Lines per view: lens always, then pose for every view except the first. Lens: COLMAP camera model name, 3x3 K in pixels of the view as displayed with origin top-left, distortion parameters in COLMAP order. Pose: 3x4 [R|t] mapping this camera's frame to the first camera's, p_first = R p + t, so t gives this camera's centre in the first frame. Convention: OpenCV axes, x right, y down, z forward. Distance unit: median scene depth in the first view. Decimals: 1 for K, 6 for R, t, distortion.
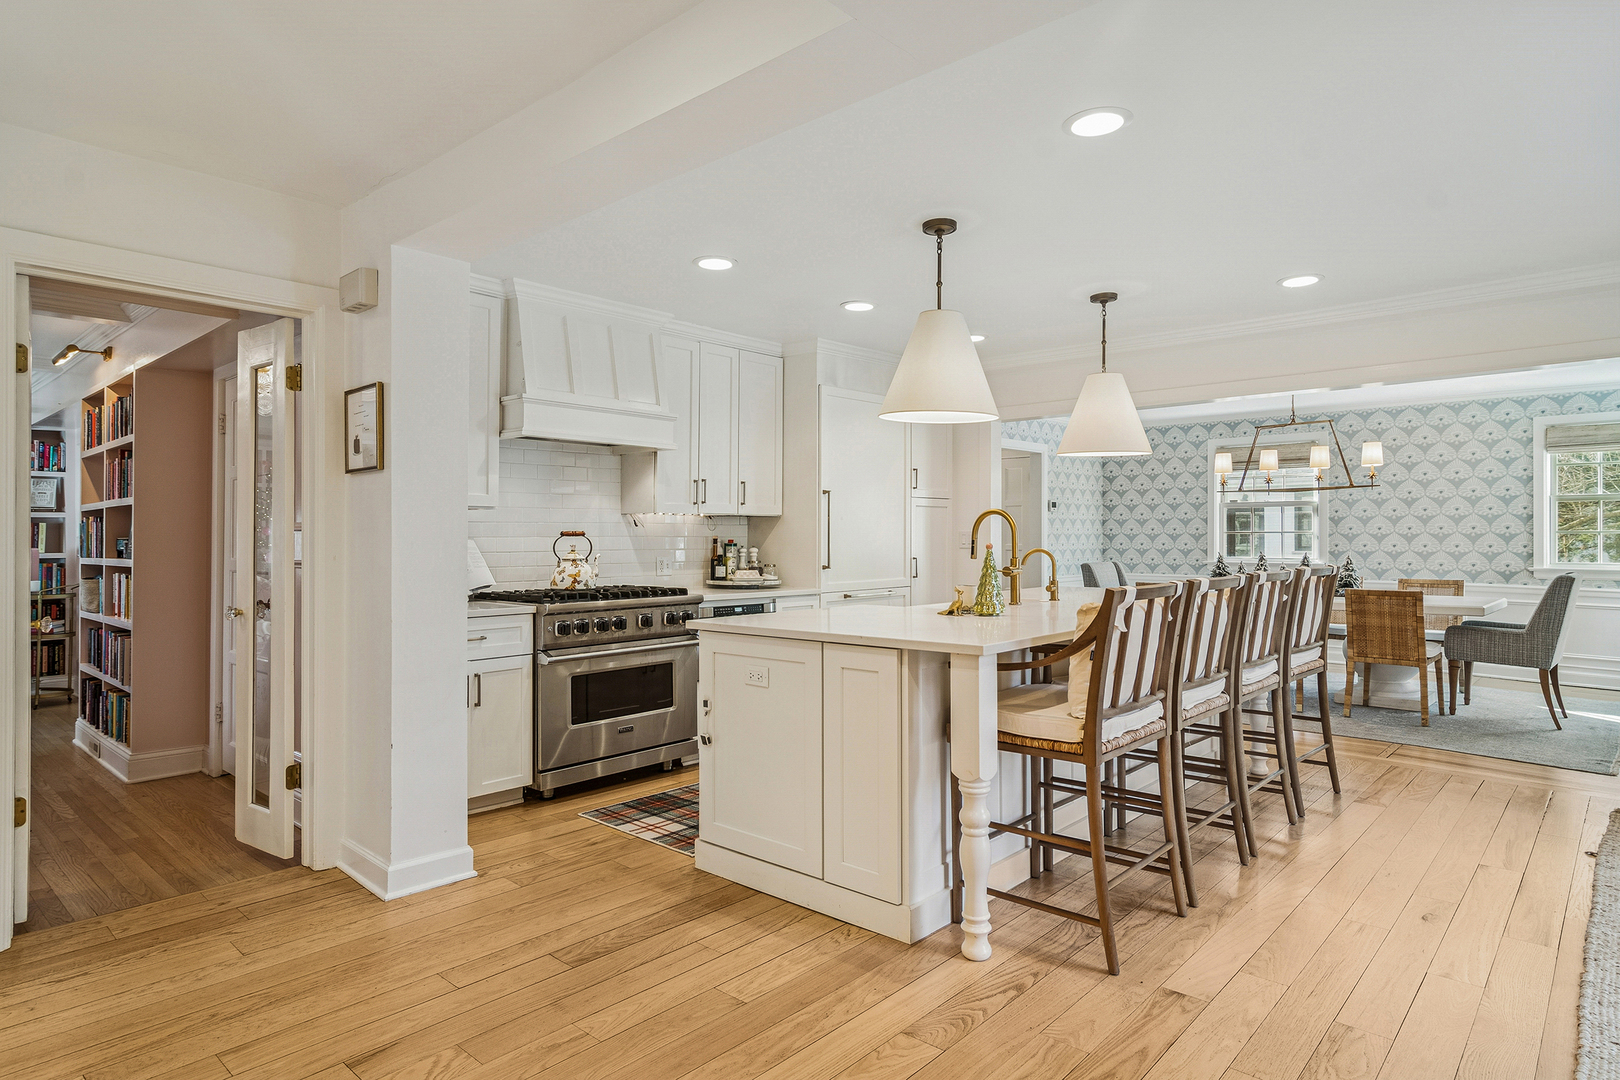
lens RADIAL K [[875.7, 0, 805.6], [0, 875.7, 536.8], [0, 0, 1]] dist [0.000444, 0.004571]
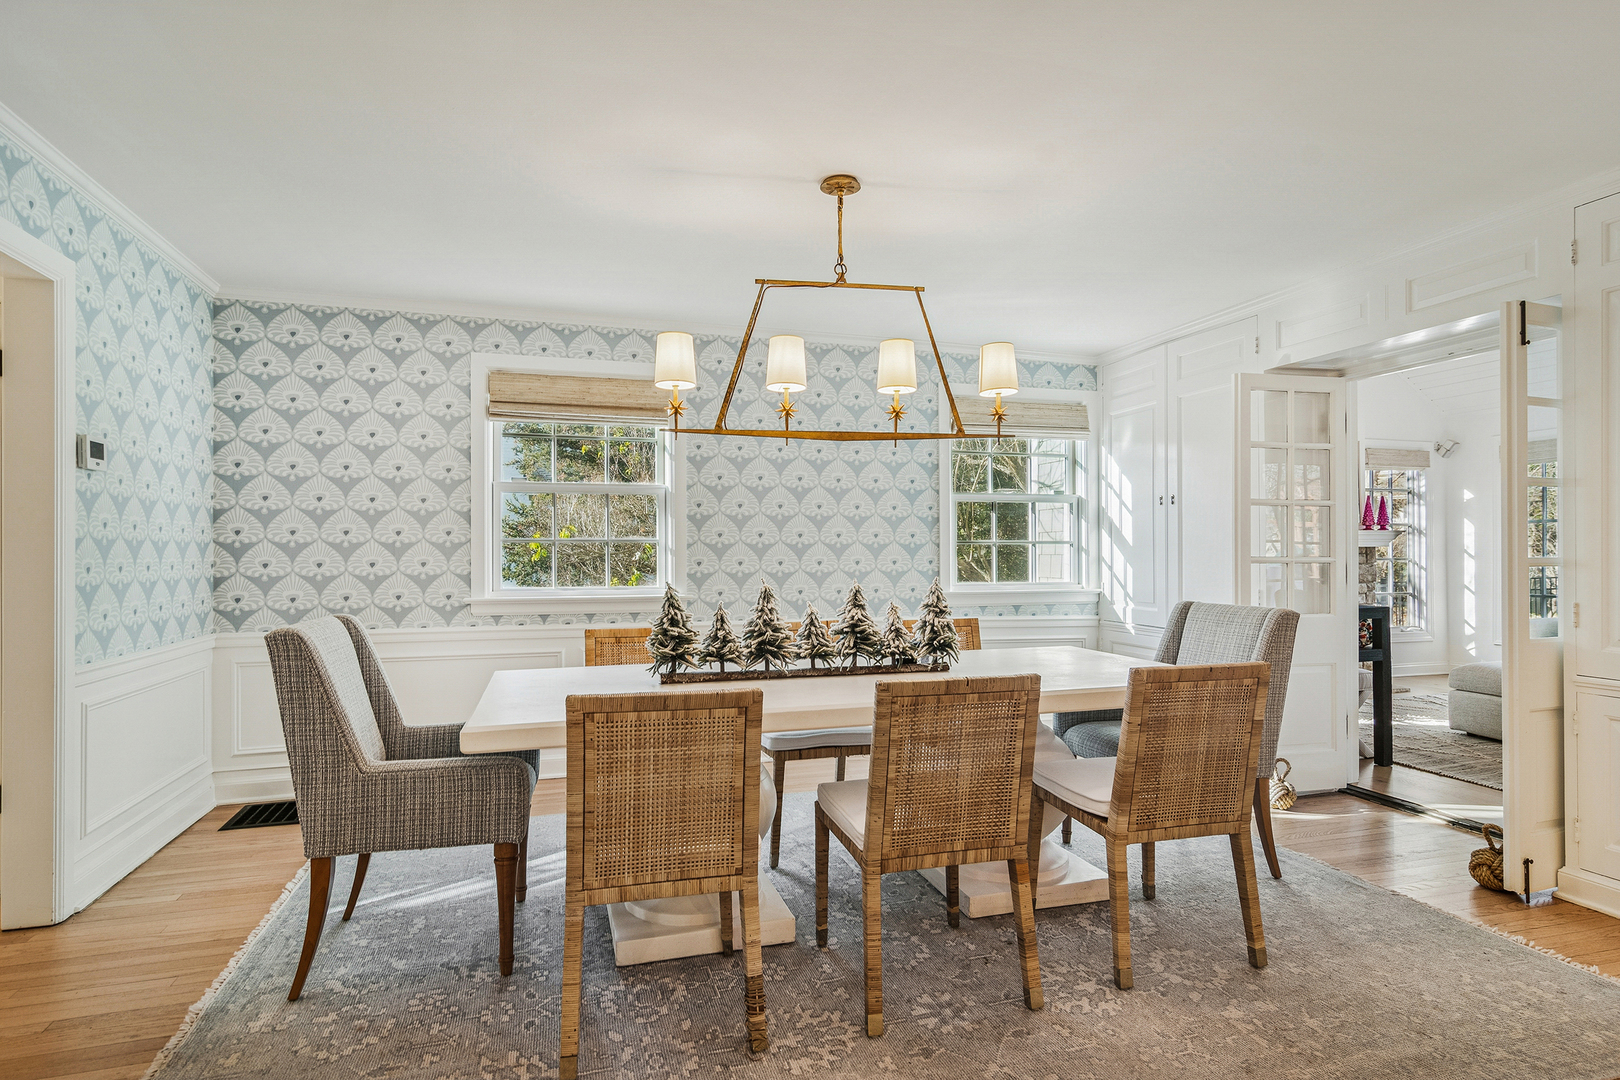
lens RADIAL K [[875.7, 0, 808.6], [0, 875.7, 546.6], [0, 0, 1]] dist [0.000444, 0.004571]
pose [[0.493801, 0.007897, 0.869539, 0.125563], [0.002735, 0.999940, -0.010635, 0.004656], [-0.869571, 0.007629, 0.493750, 0.594215]]
